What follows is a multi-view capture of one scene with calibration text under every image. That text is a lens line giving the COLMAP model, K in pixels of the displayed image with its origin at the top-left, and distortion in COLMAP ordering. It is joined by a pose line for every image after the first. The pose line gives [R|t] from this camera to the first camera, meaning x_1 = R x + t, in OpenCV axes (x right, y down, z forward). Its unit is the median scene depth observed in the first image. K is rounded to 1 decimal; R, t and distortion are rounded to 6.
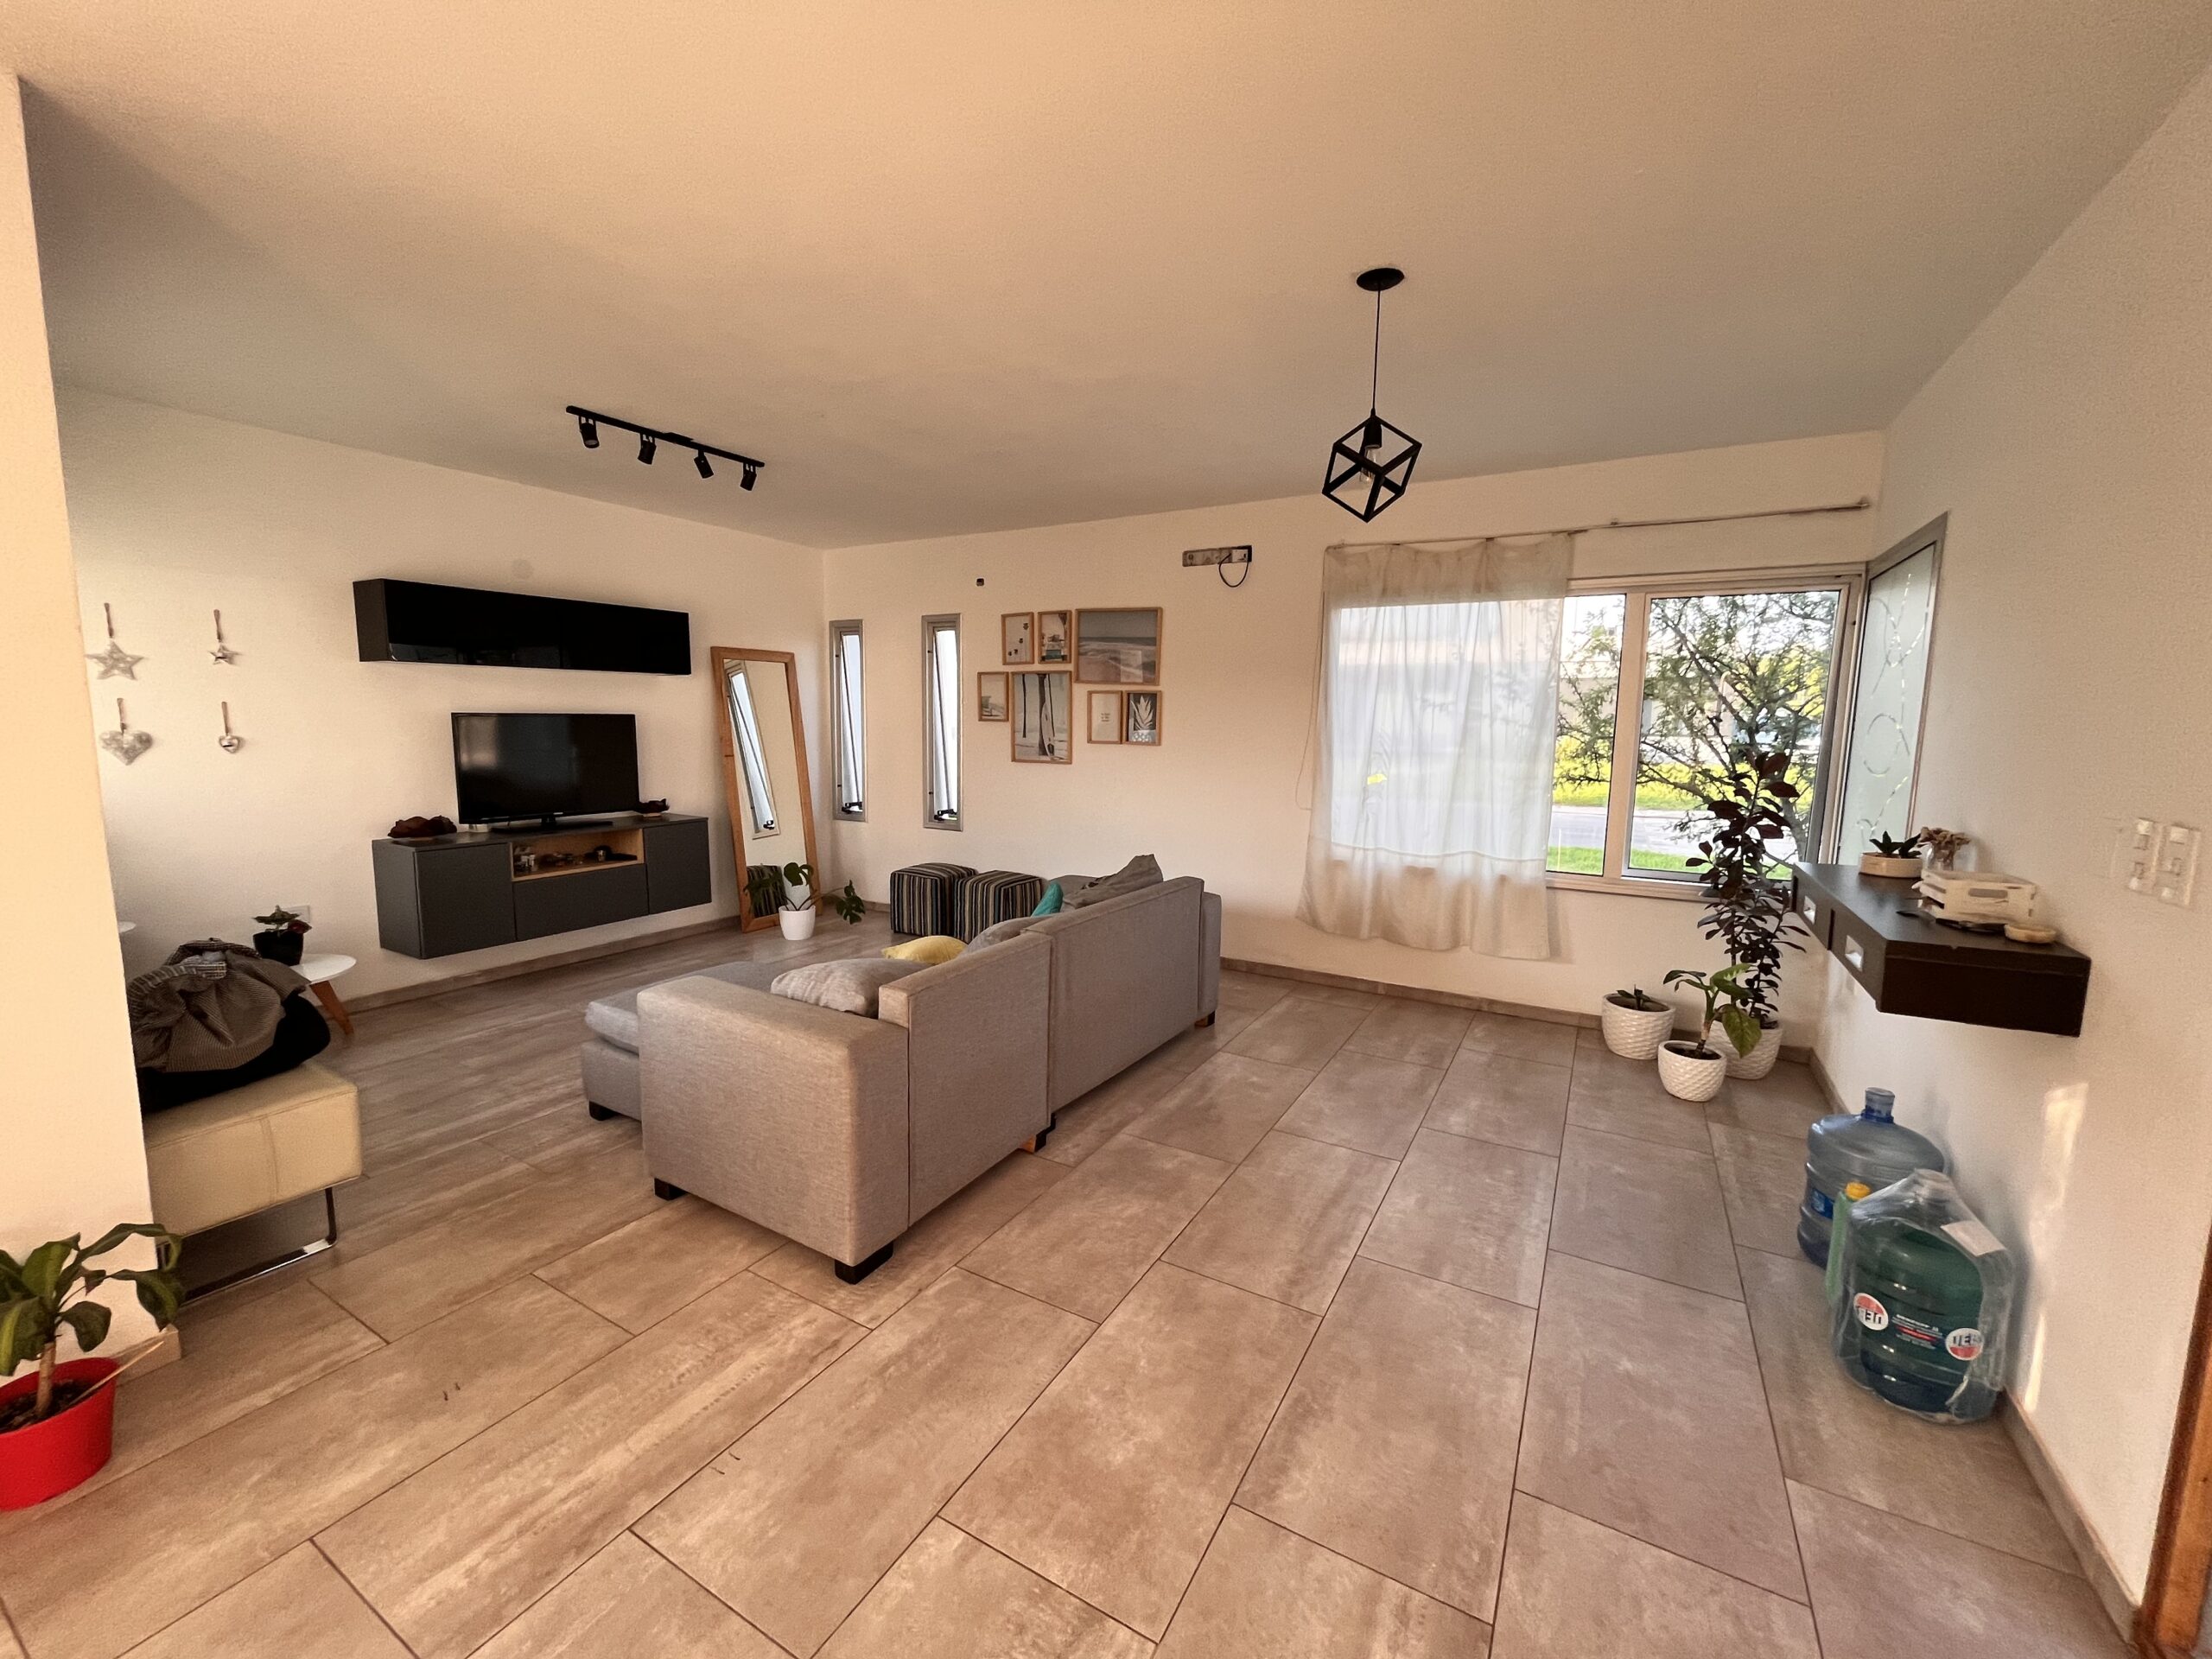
lens RADIAL K [[891.4, 0, 1100.0], [0, 891.4, 828.3], [0, 0, 1]] dist [-0.003702, 0.000466]
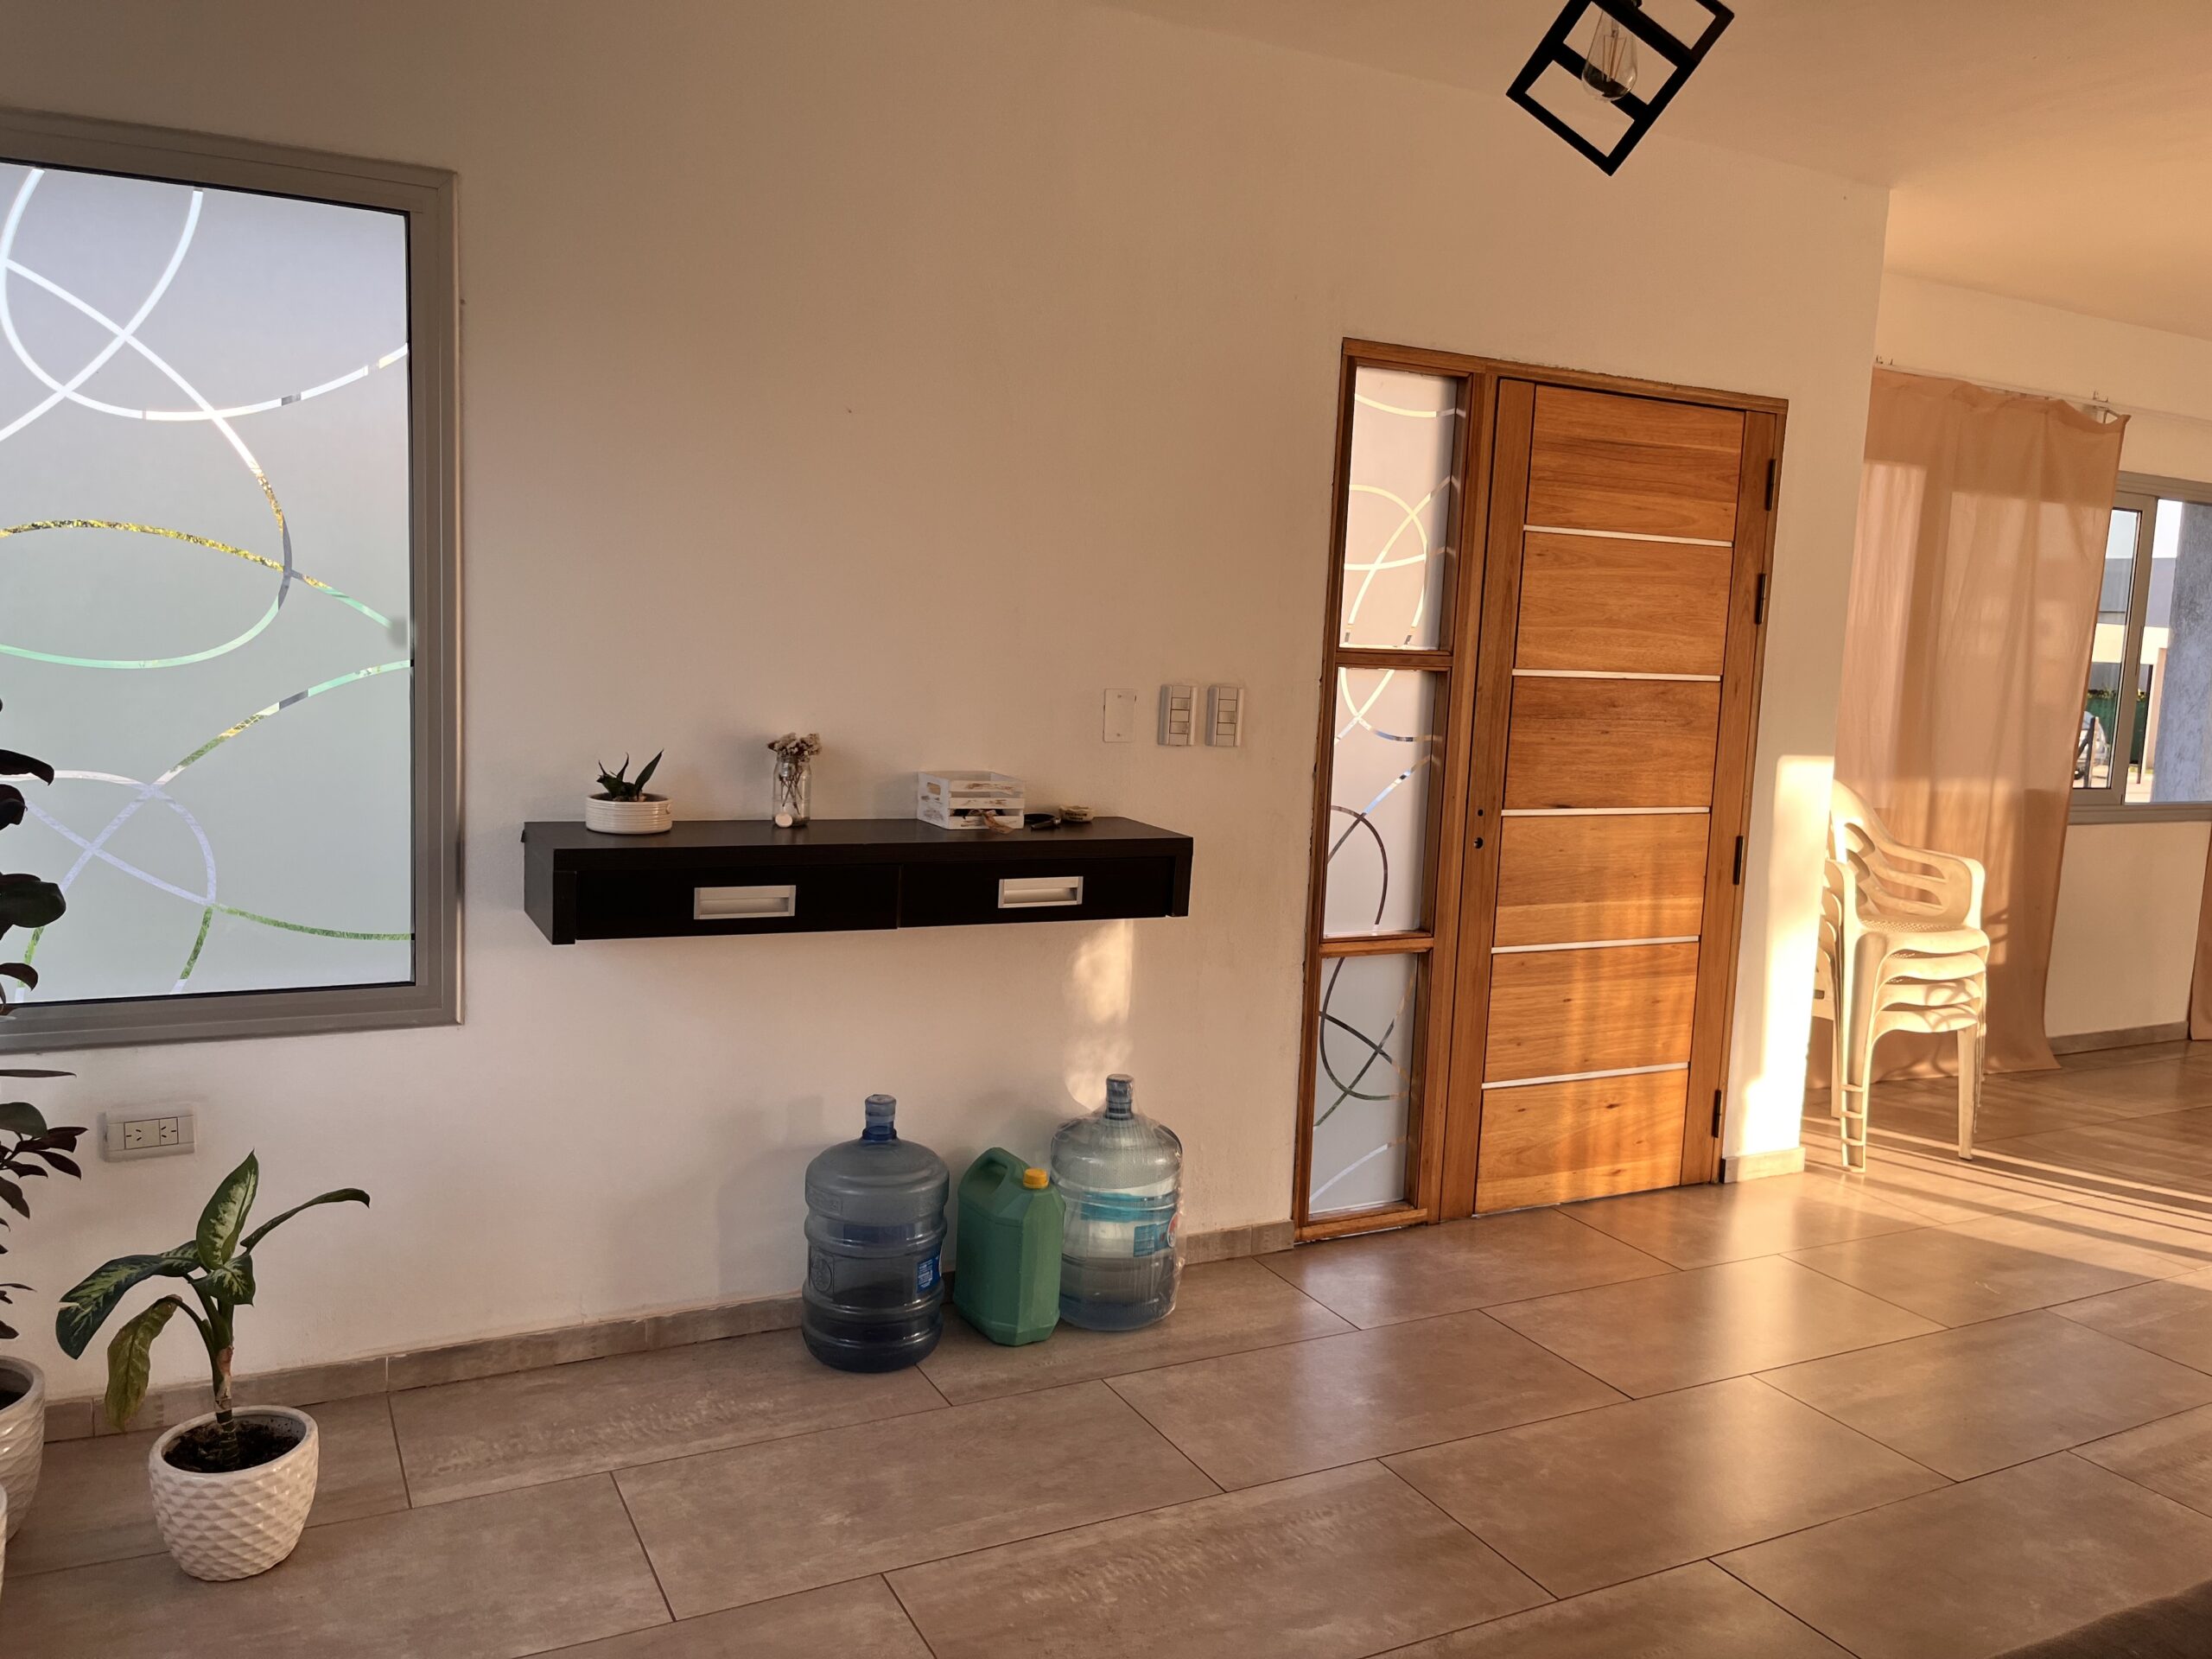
lens RADIAL K [[1676.2, 0, 1095.3], [0, 1676.2, 821.5], [0, 0, 1]] dist [0.064002, -0.094151]
pose [[-0.839450, -0.109935, 0.532201, 0.014151], [0.014585, 0.974414, 0.224286, -0.122110], [-0.543241, 0.196039, -0.816369, 1.049603]]
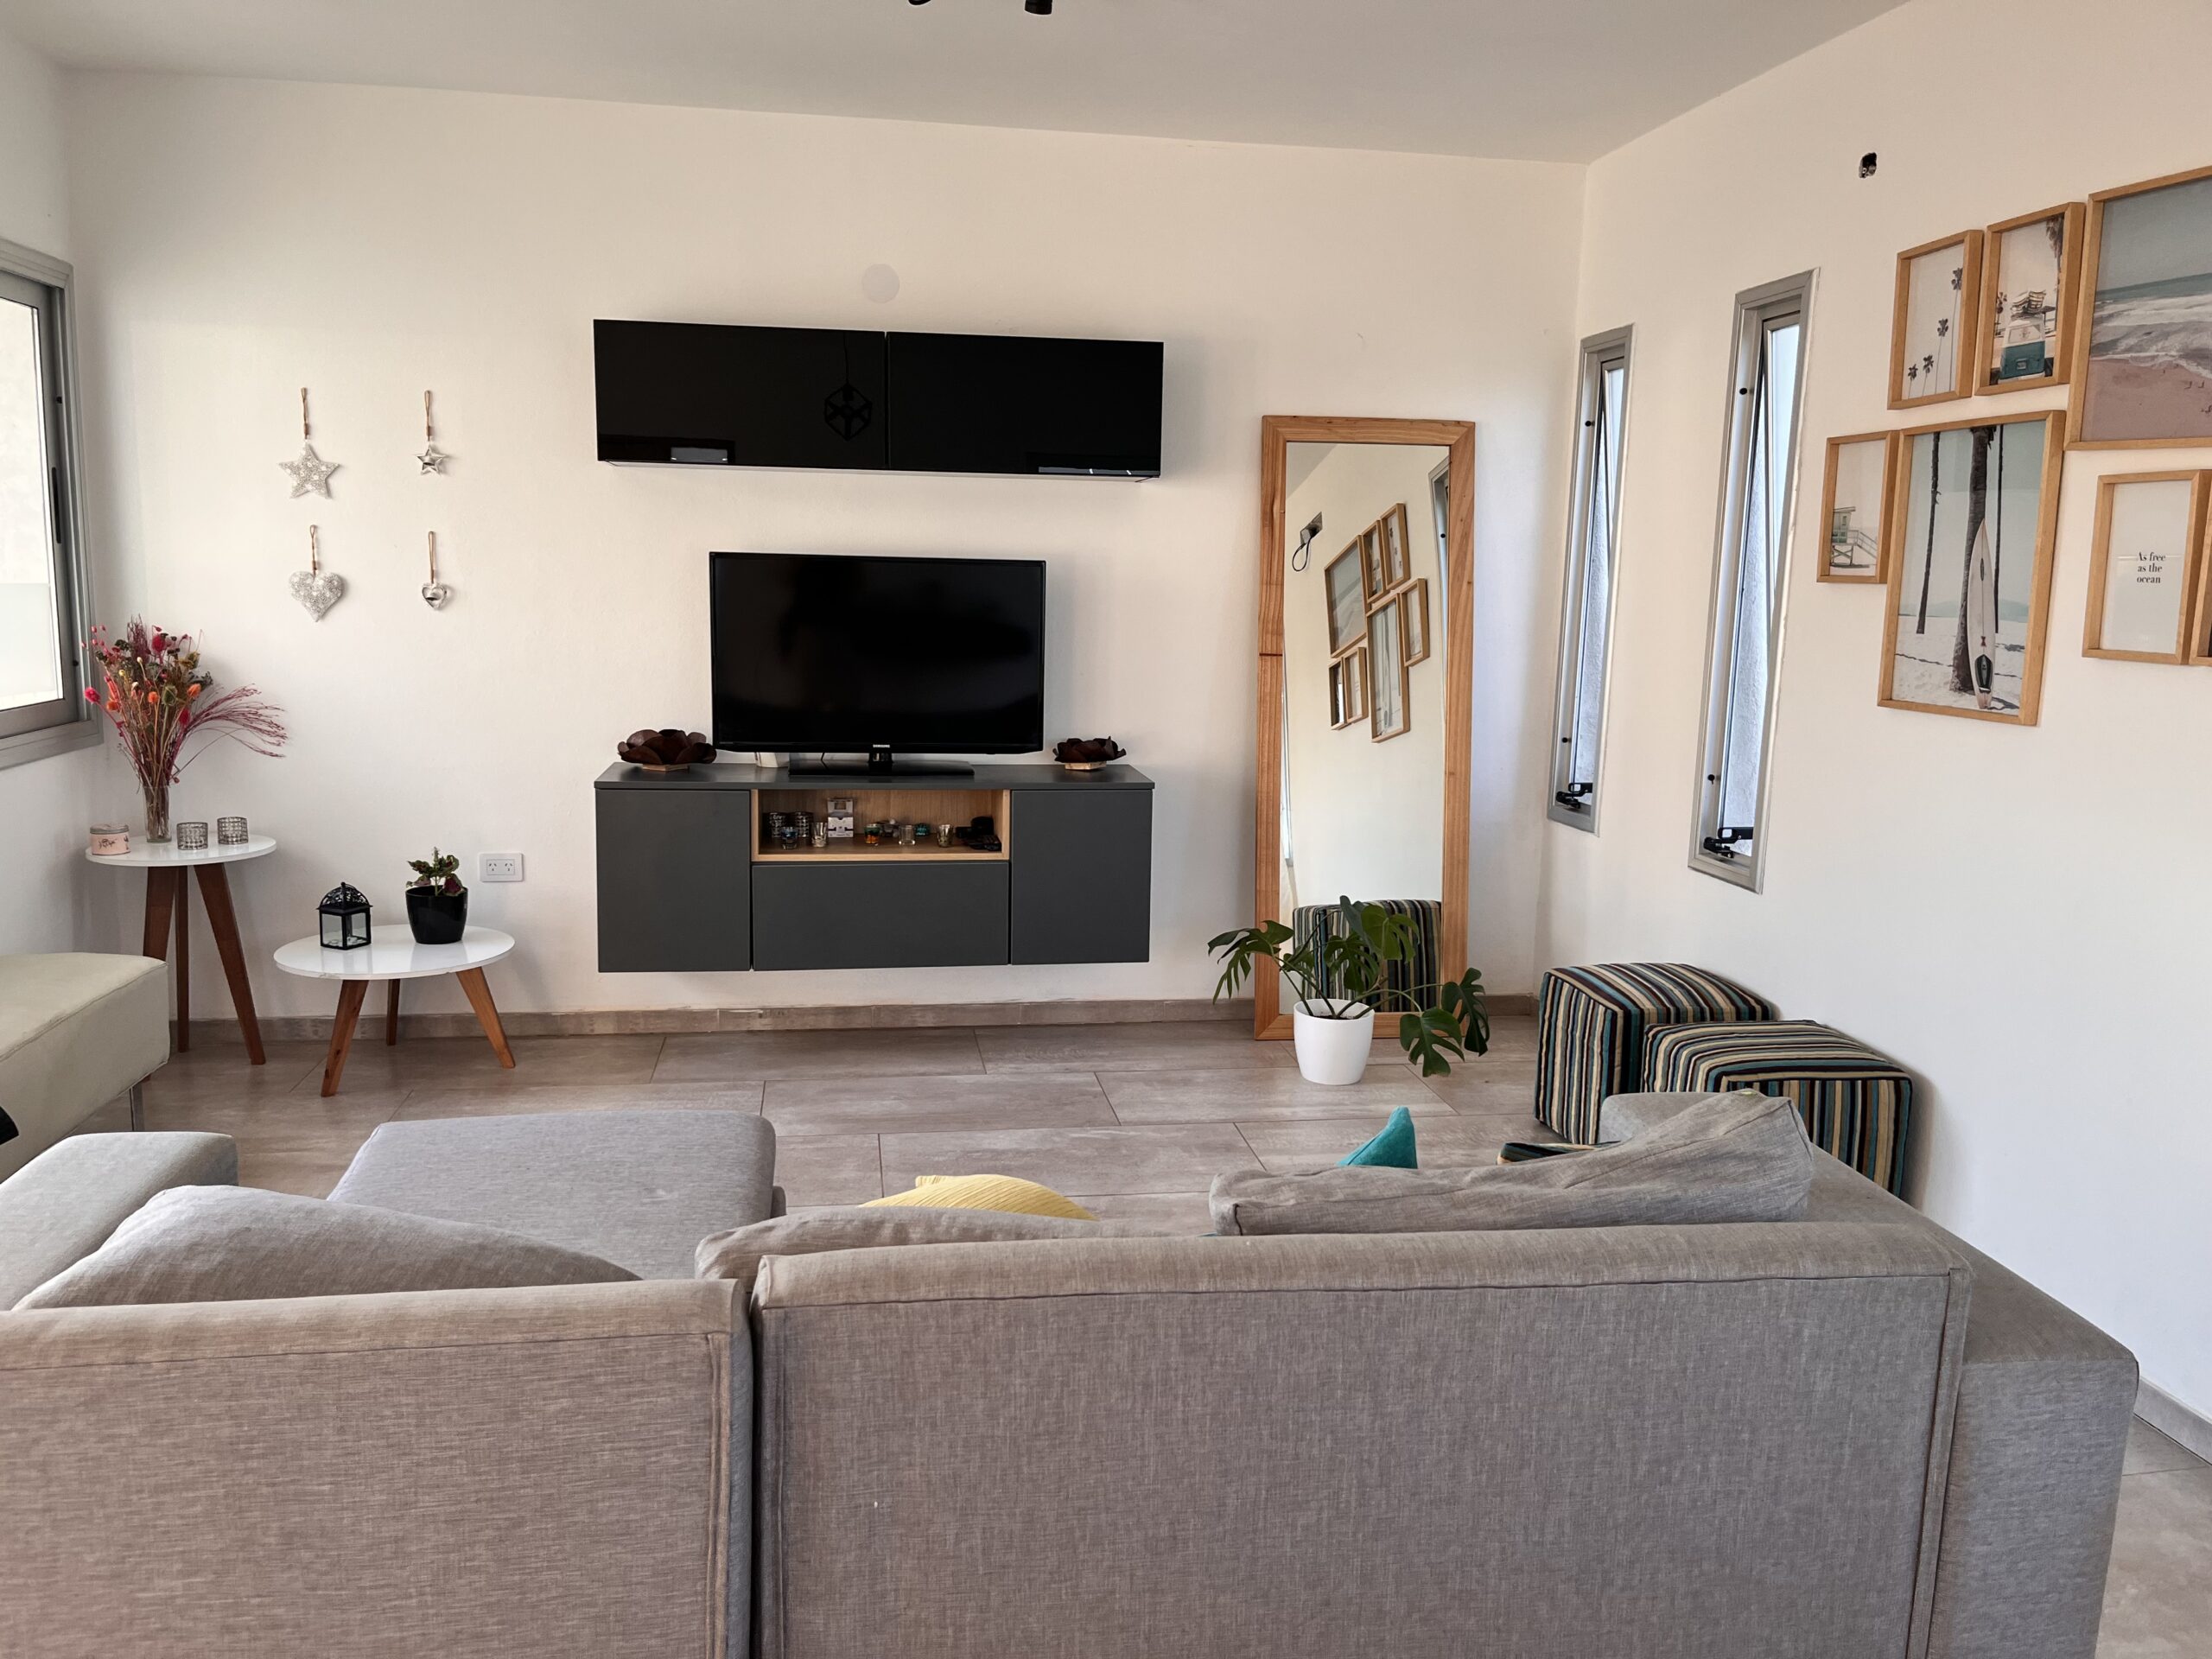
lens RADIAL K [[1676.2, 0, 1091.3], [0, 1676.2, 830.0], [0, 0, 1]] dist [0.064002, -0.094151]
pose [[0.626177, 0.121214, -0.770201, 0.266723], [-0.110266, 0.991680, 0.066424, -0.050685], [0.771845, 0.043333, 0.634333, 0.500459]]
